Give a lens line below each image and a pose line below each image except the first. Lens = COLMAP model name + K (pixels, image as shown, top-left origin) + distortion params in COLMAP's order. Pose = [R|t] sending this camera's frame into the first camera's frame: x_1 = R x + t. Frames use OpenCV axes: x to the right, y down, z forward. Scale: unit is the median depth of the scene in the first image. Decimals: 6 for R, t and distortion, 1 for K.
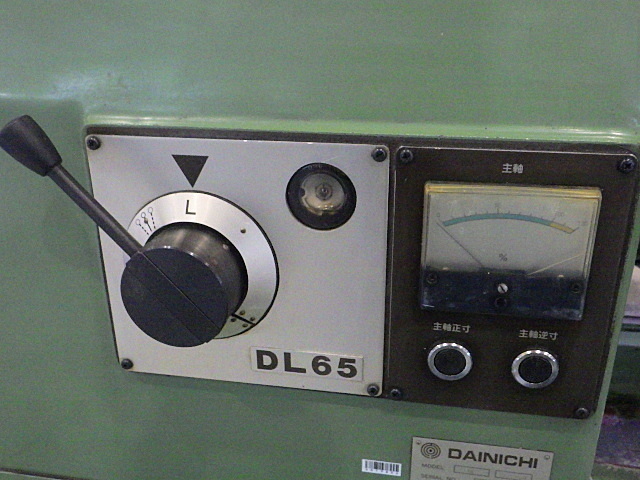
lens RADIAL K [[648.2, 0, 320.0], [0, 648.2, 240.0], [0, 0, 1]] dist [-0.005129, -0.010143]
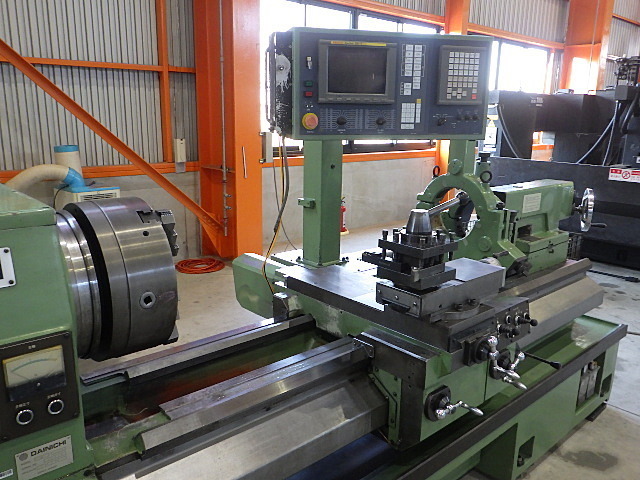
lens RADIAL K [[526.2, 0, 323.1], [0, 526.2, 243.7], [0, 0, 1]] dist [-0.003626, 0.004278]
pose [[0.616941, -0.168296, 0.768805, -0.631931], [0.288447, 0.957245, -0.021923, -0.110951], [-0.732245, 0.235285, 0.639108, -1.595730]]
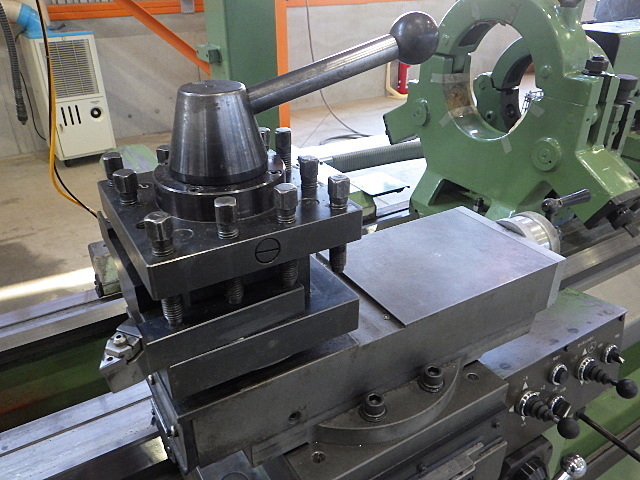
lens RADIAL K [[526.2, 0, 323.1], [0, 526.2, 243.7], [0, 0, 1]] dist [-0.003626, 0.004278]
pose [[0.745779, -0.317182, 0.585840, 1.994734], [0.258125, 0.948270, 0.184811, -0.072972], [-0.614154, 0.013392, 0.789073, -0.712432]]
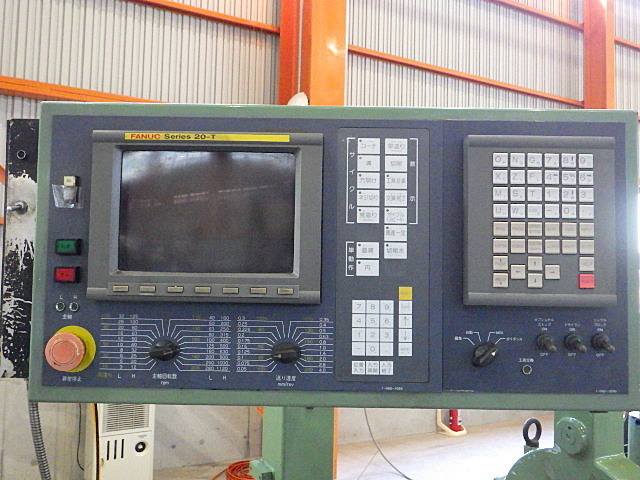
lens RADIAL K [[526.2, 0, 323.1], [0, 526.2, 243.7], [0, 0, 1]] dist [-0.003626, 0.004278]
pose [[0.803143, 0.059442, 0.592814, 2.095484], [0.207377, 0.904899, -0.371689, -0.684667], [-0.558531, 0.421455, 0.714436, -0.725523]]
